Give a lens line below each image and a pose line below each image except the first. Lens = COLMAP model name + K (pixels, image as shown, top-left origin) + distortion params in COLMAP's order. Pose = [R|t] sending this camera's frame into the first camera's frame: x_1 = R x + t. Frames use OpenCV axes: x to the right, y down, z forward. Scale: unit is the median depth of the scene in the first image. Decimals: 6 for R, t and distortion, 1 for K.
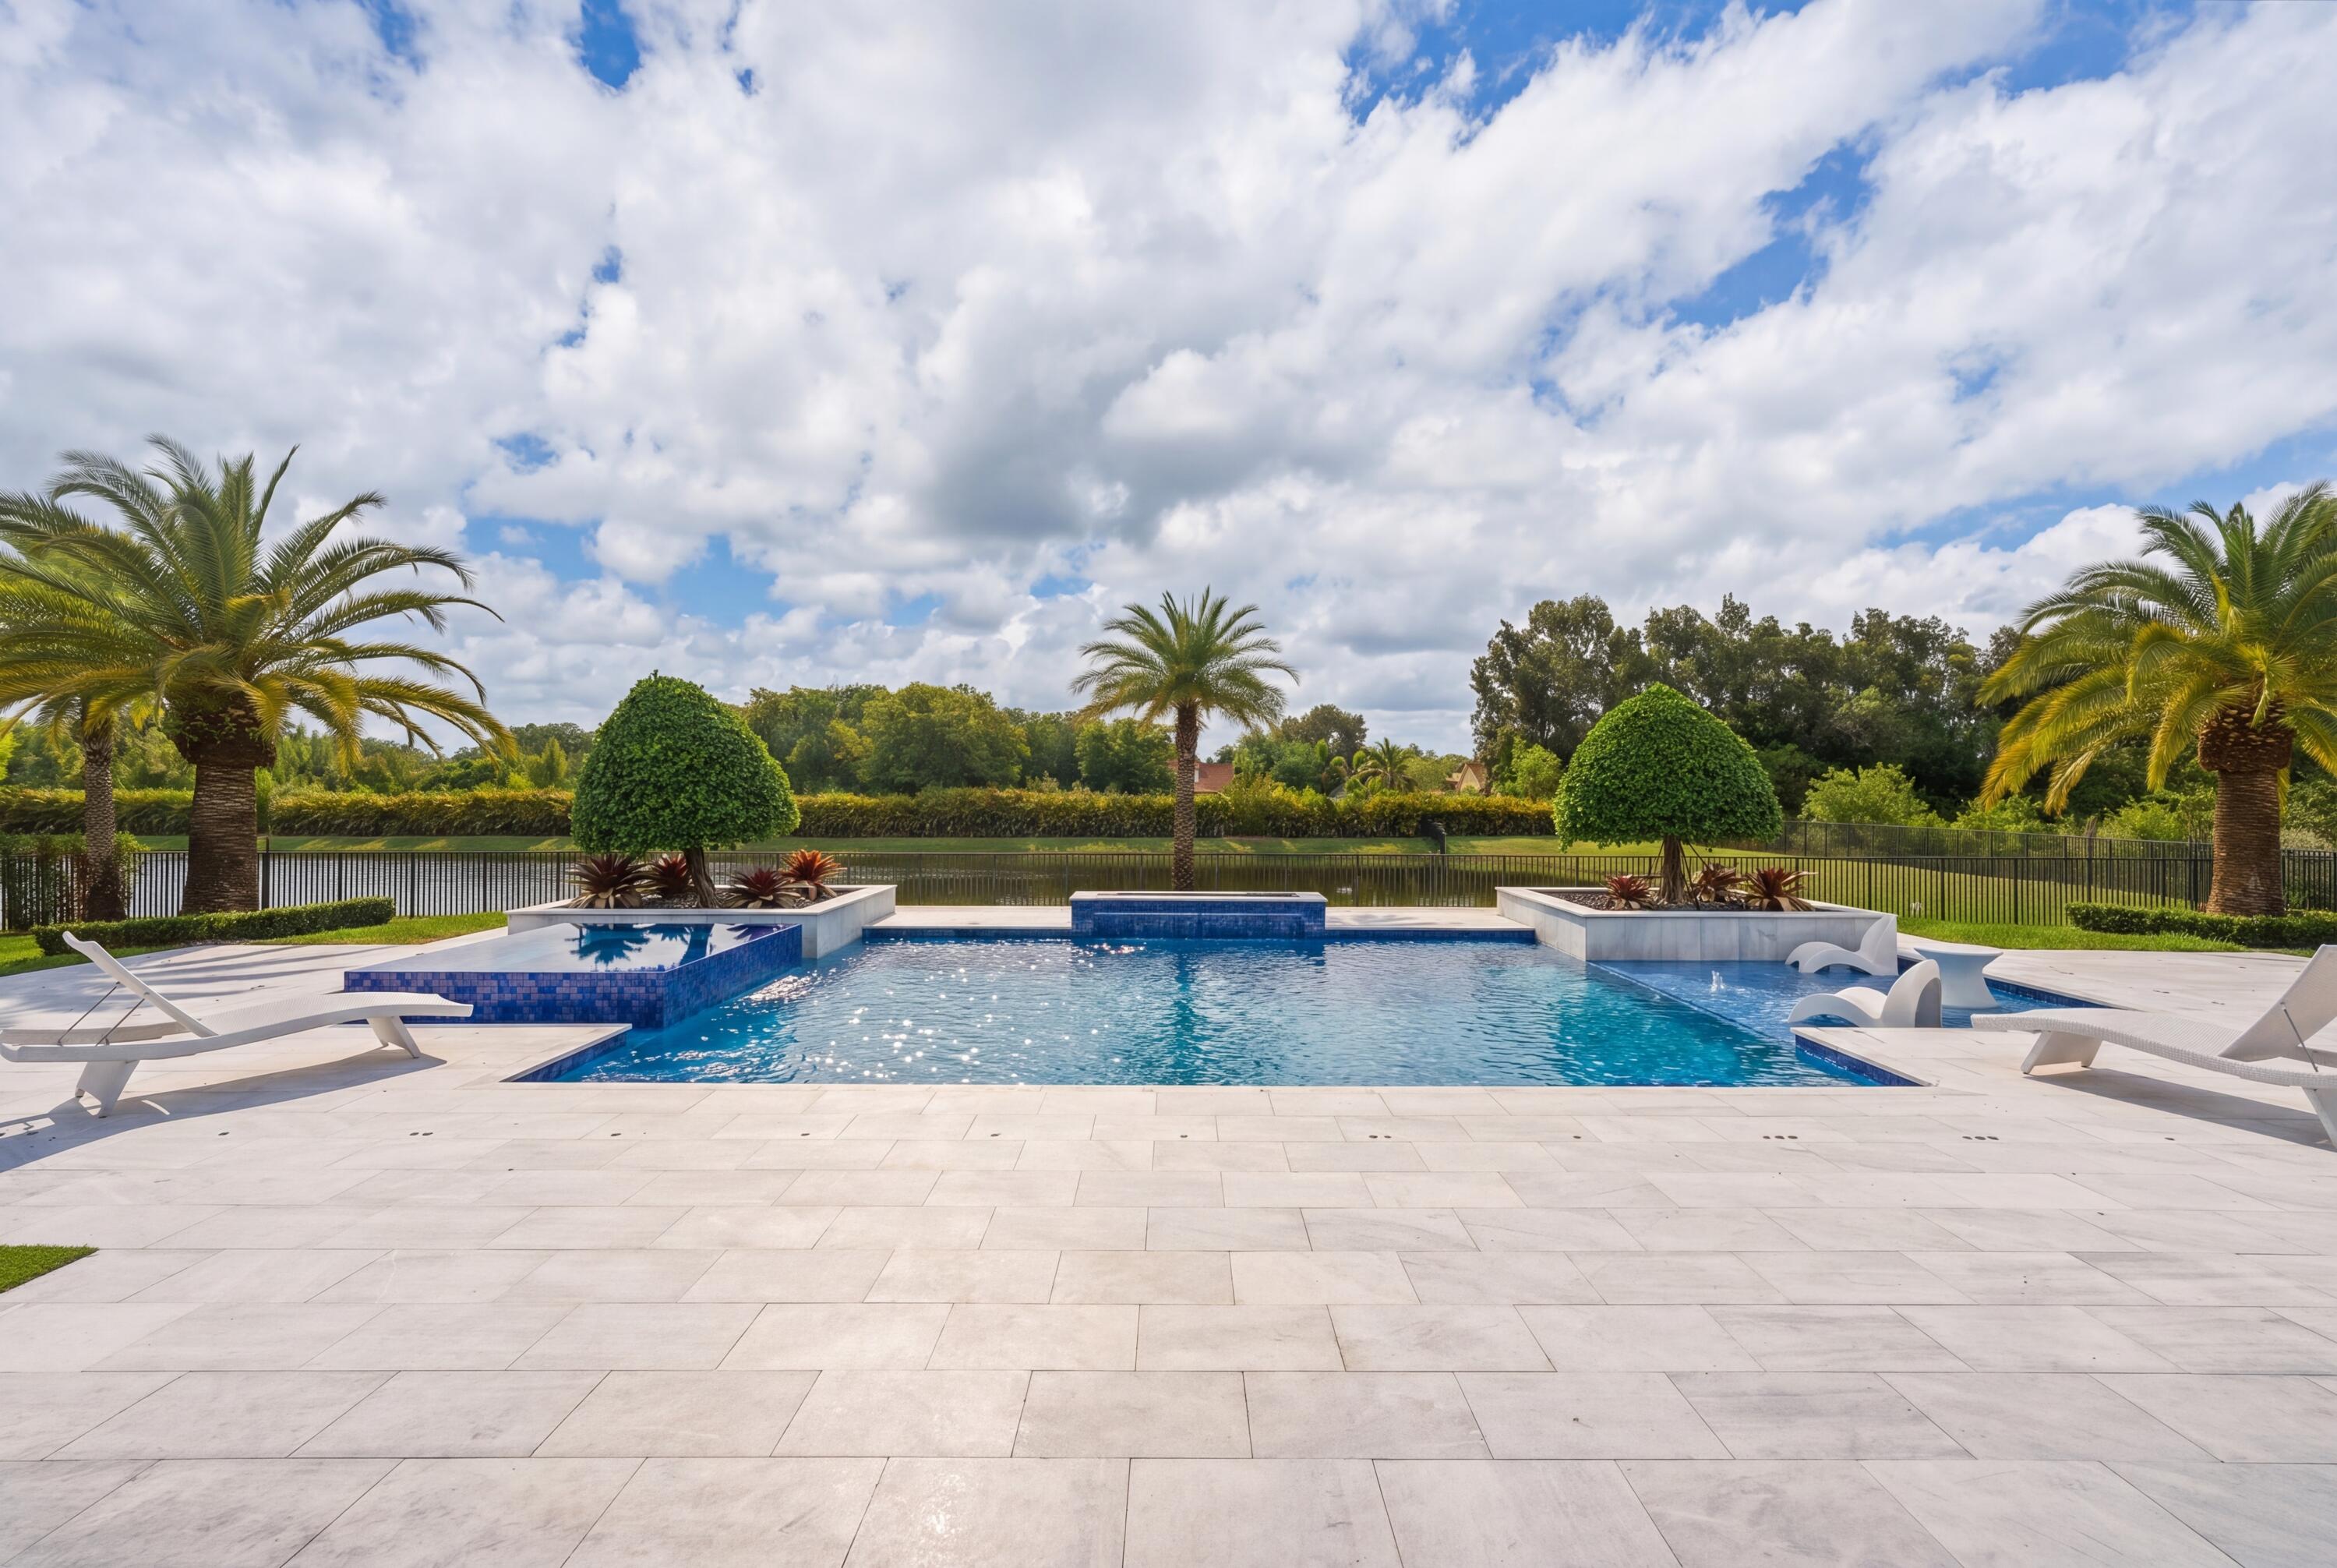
lens RADIAL K [[1041.3, 0, 1168.5], [0, 1041.3, 784.0], [0, 0, 1]] dist [-0.000381, 0.000015]
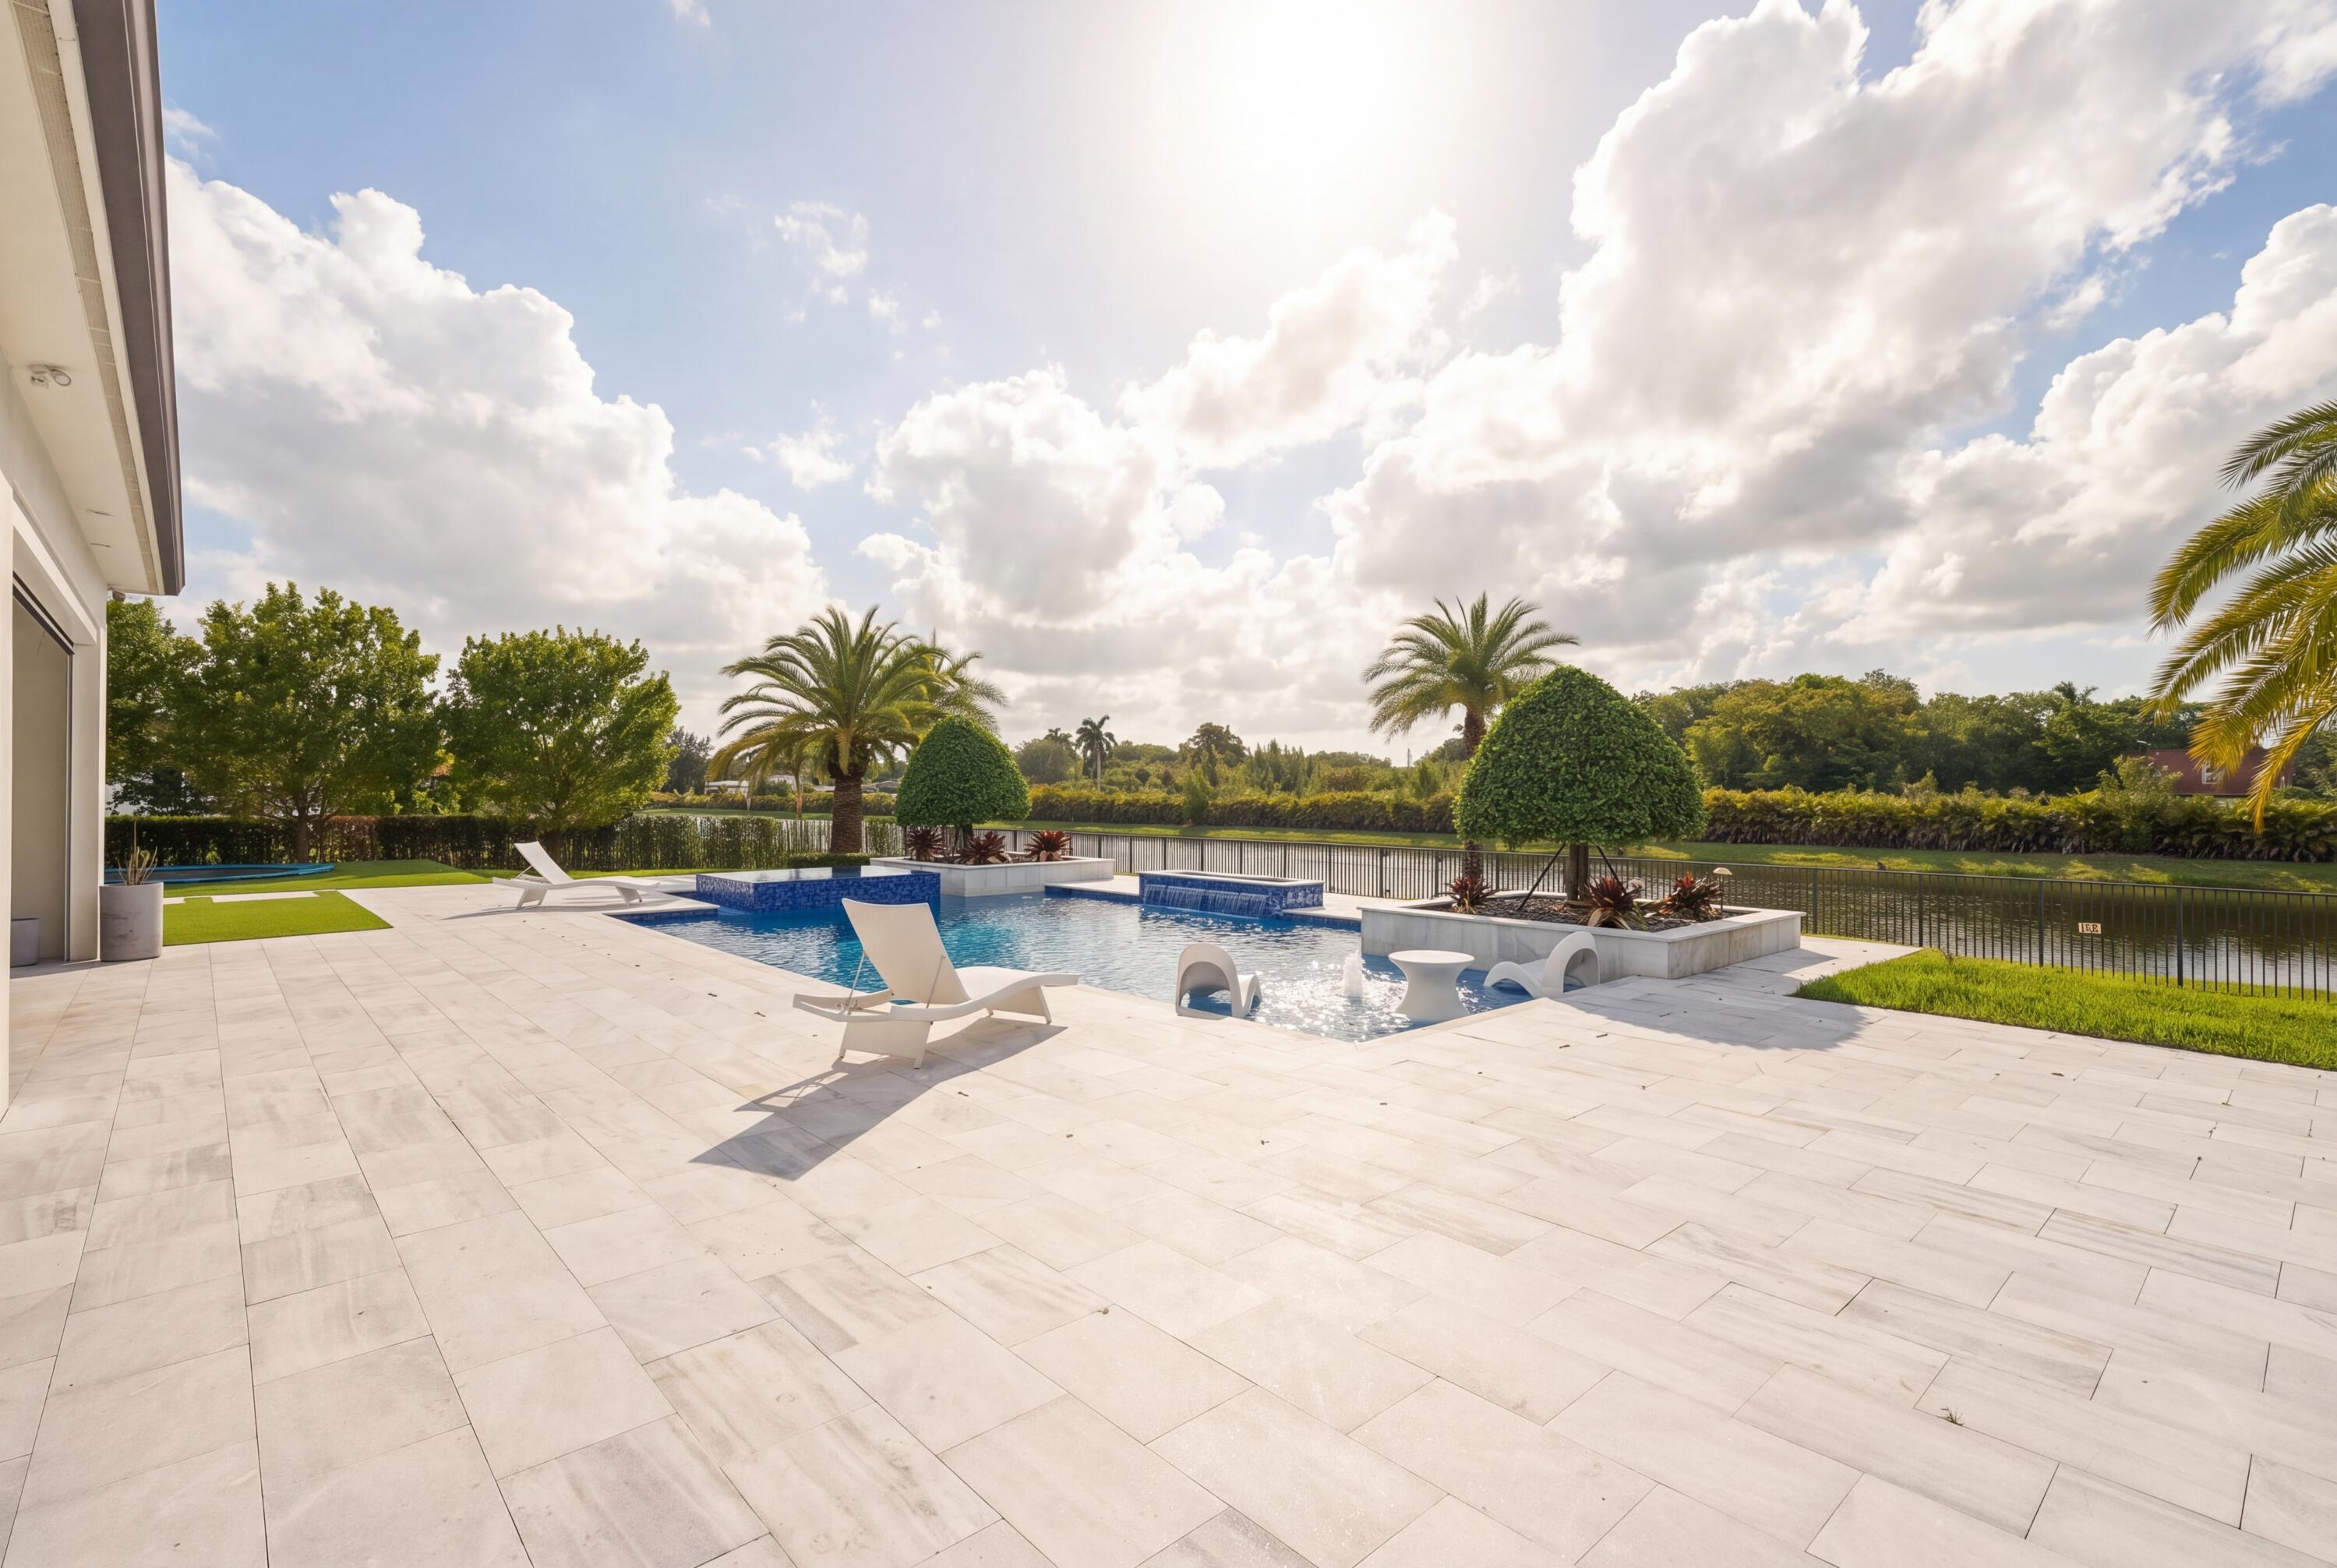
lens RADIAL K [[1041.3, 0, 1168.5], [0, 1041.3, 784.0], [0, 0, 1]] dist [-0.000381, 0.000015]
pose [[0.687142, -0.005645, -0.726501, 0.824818], [0.002655, 0.999983, -0.005259, 0.005451], [0.726519, 0.001685, 0.687145, 0.103343]]
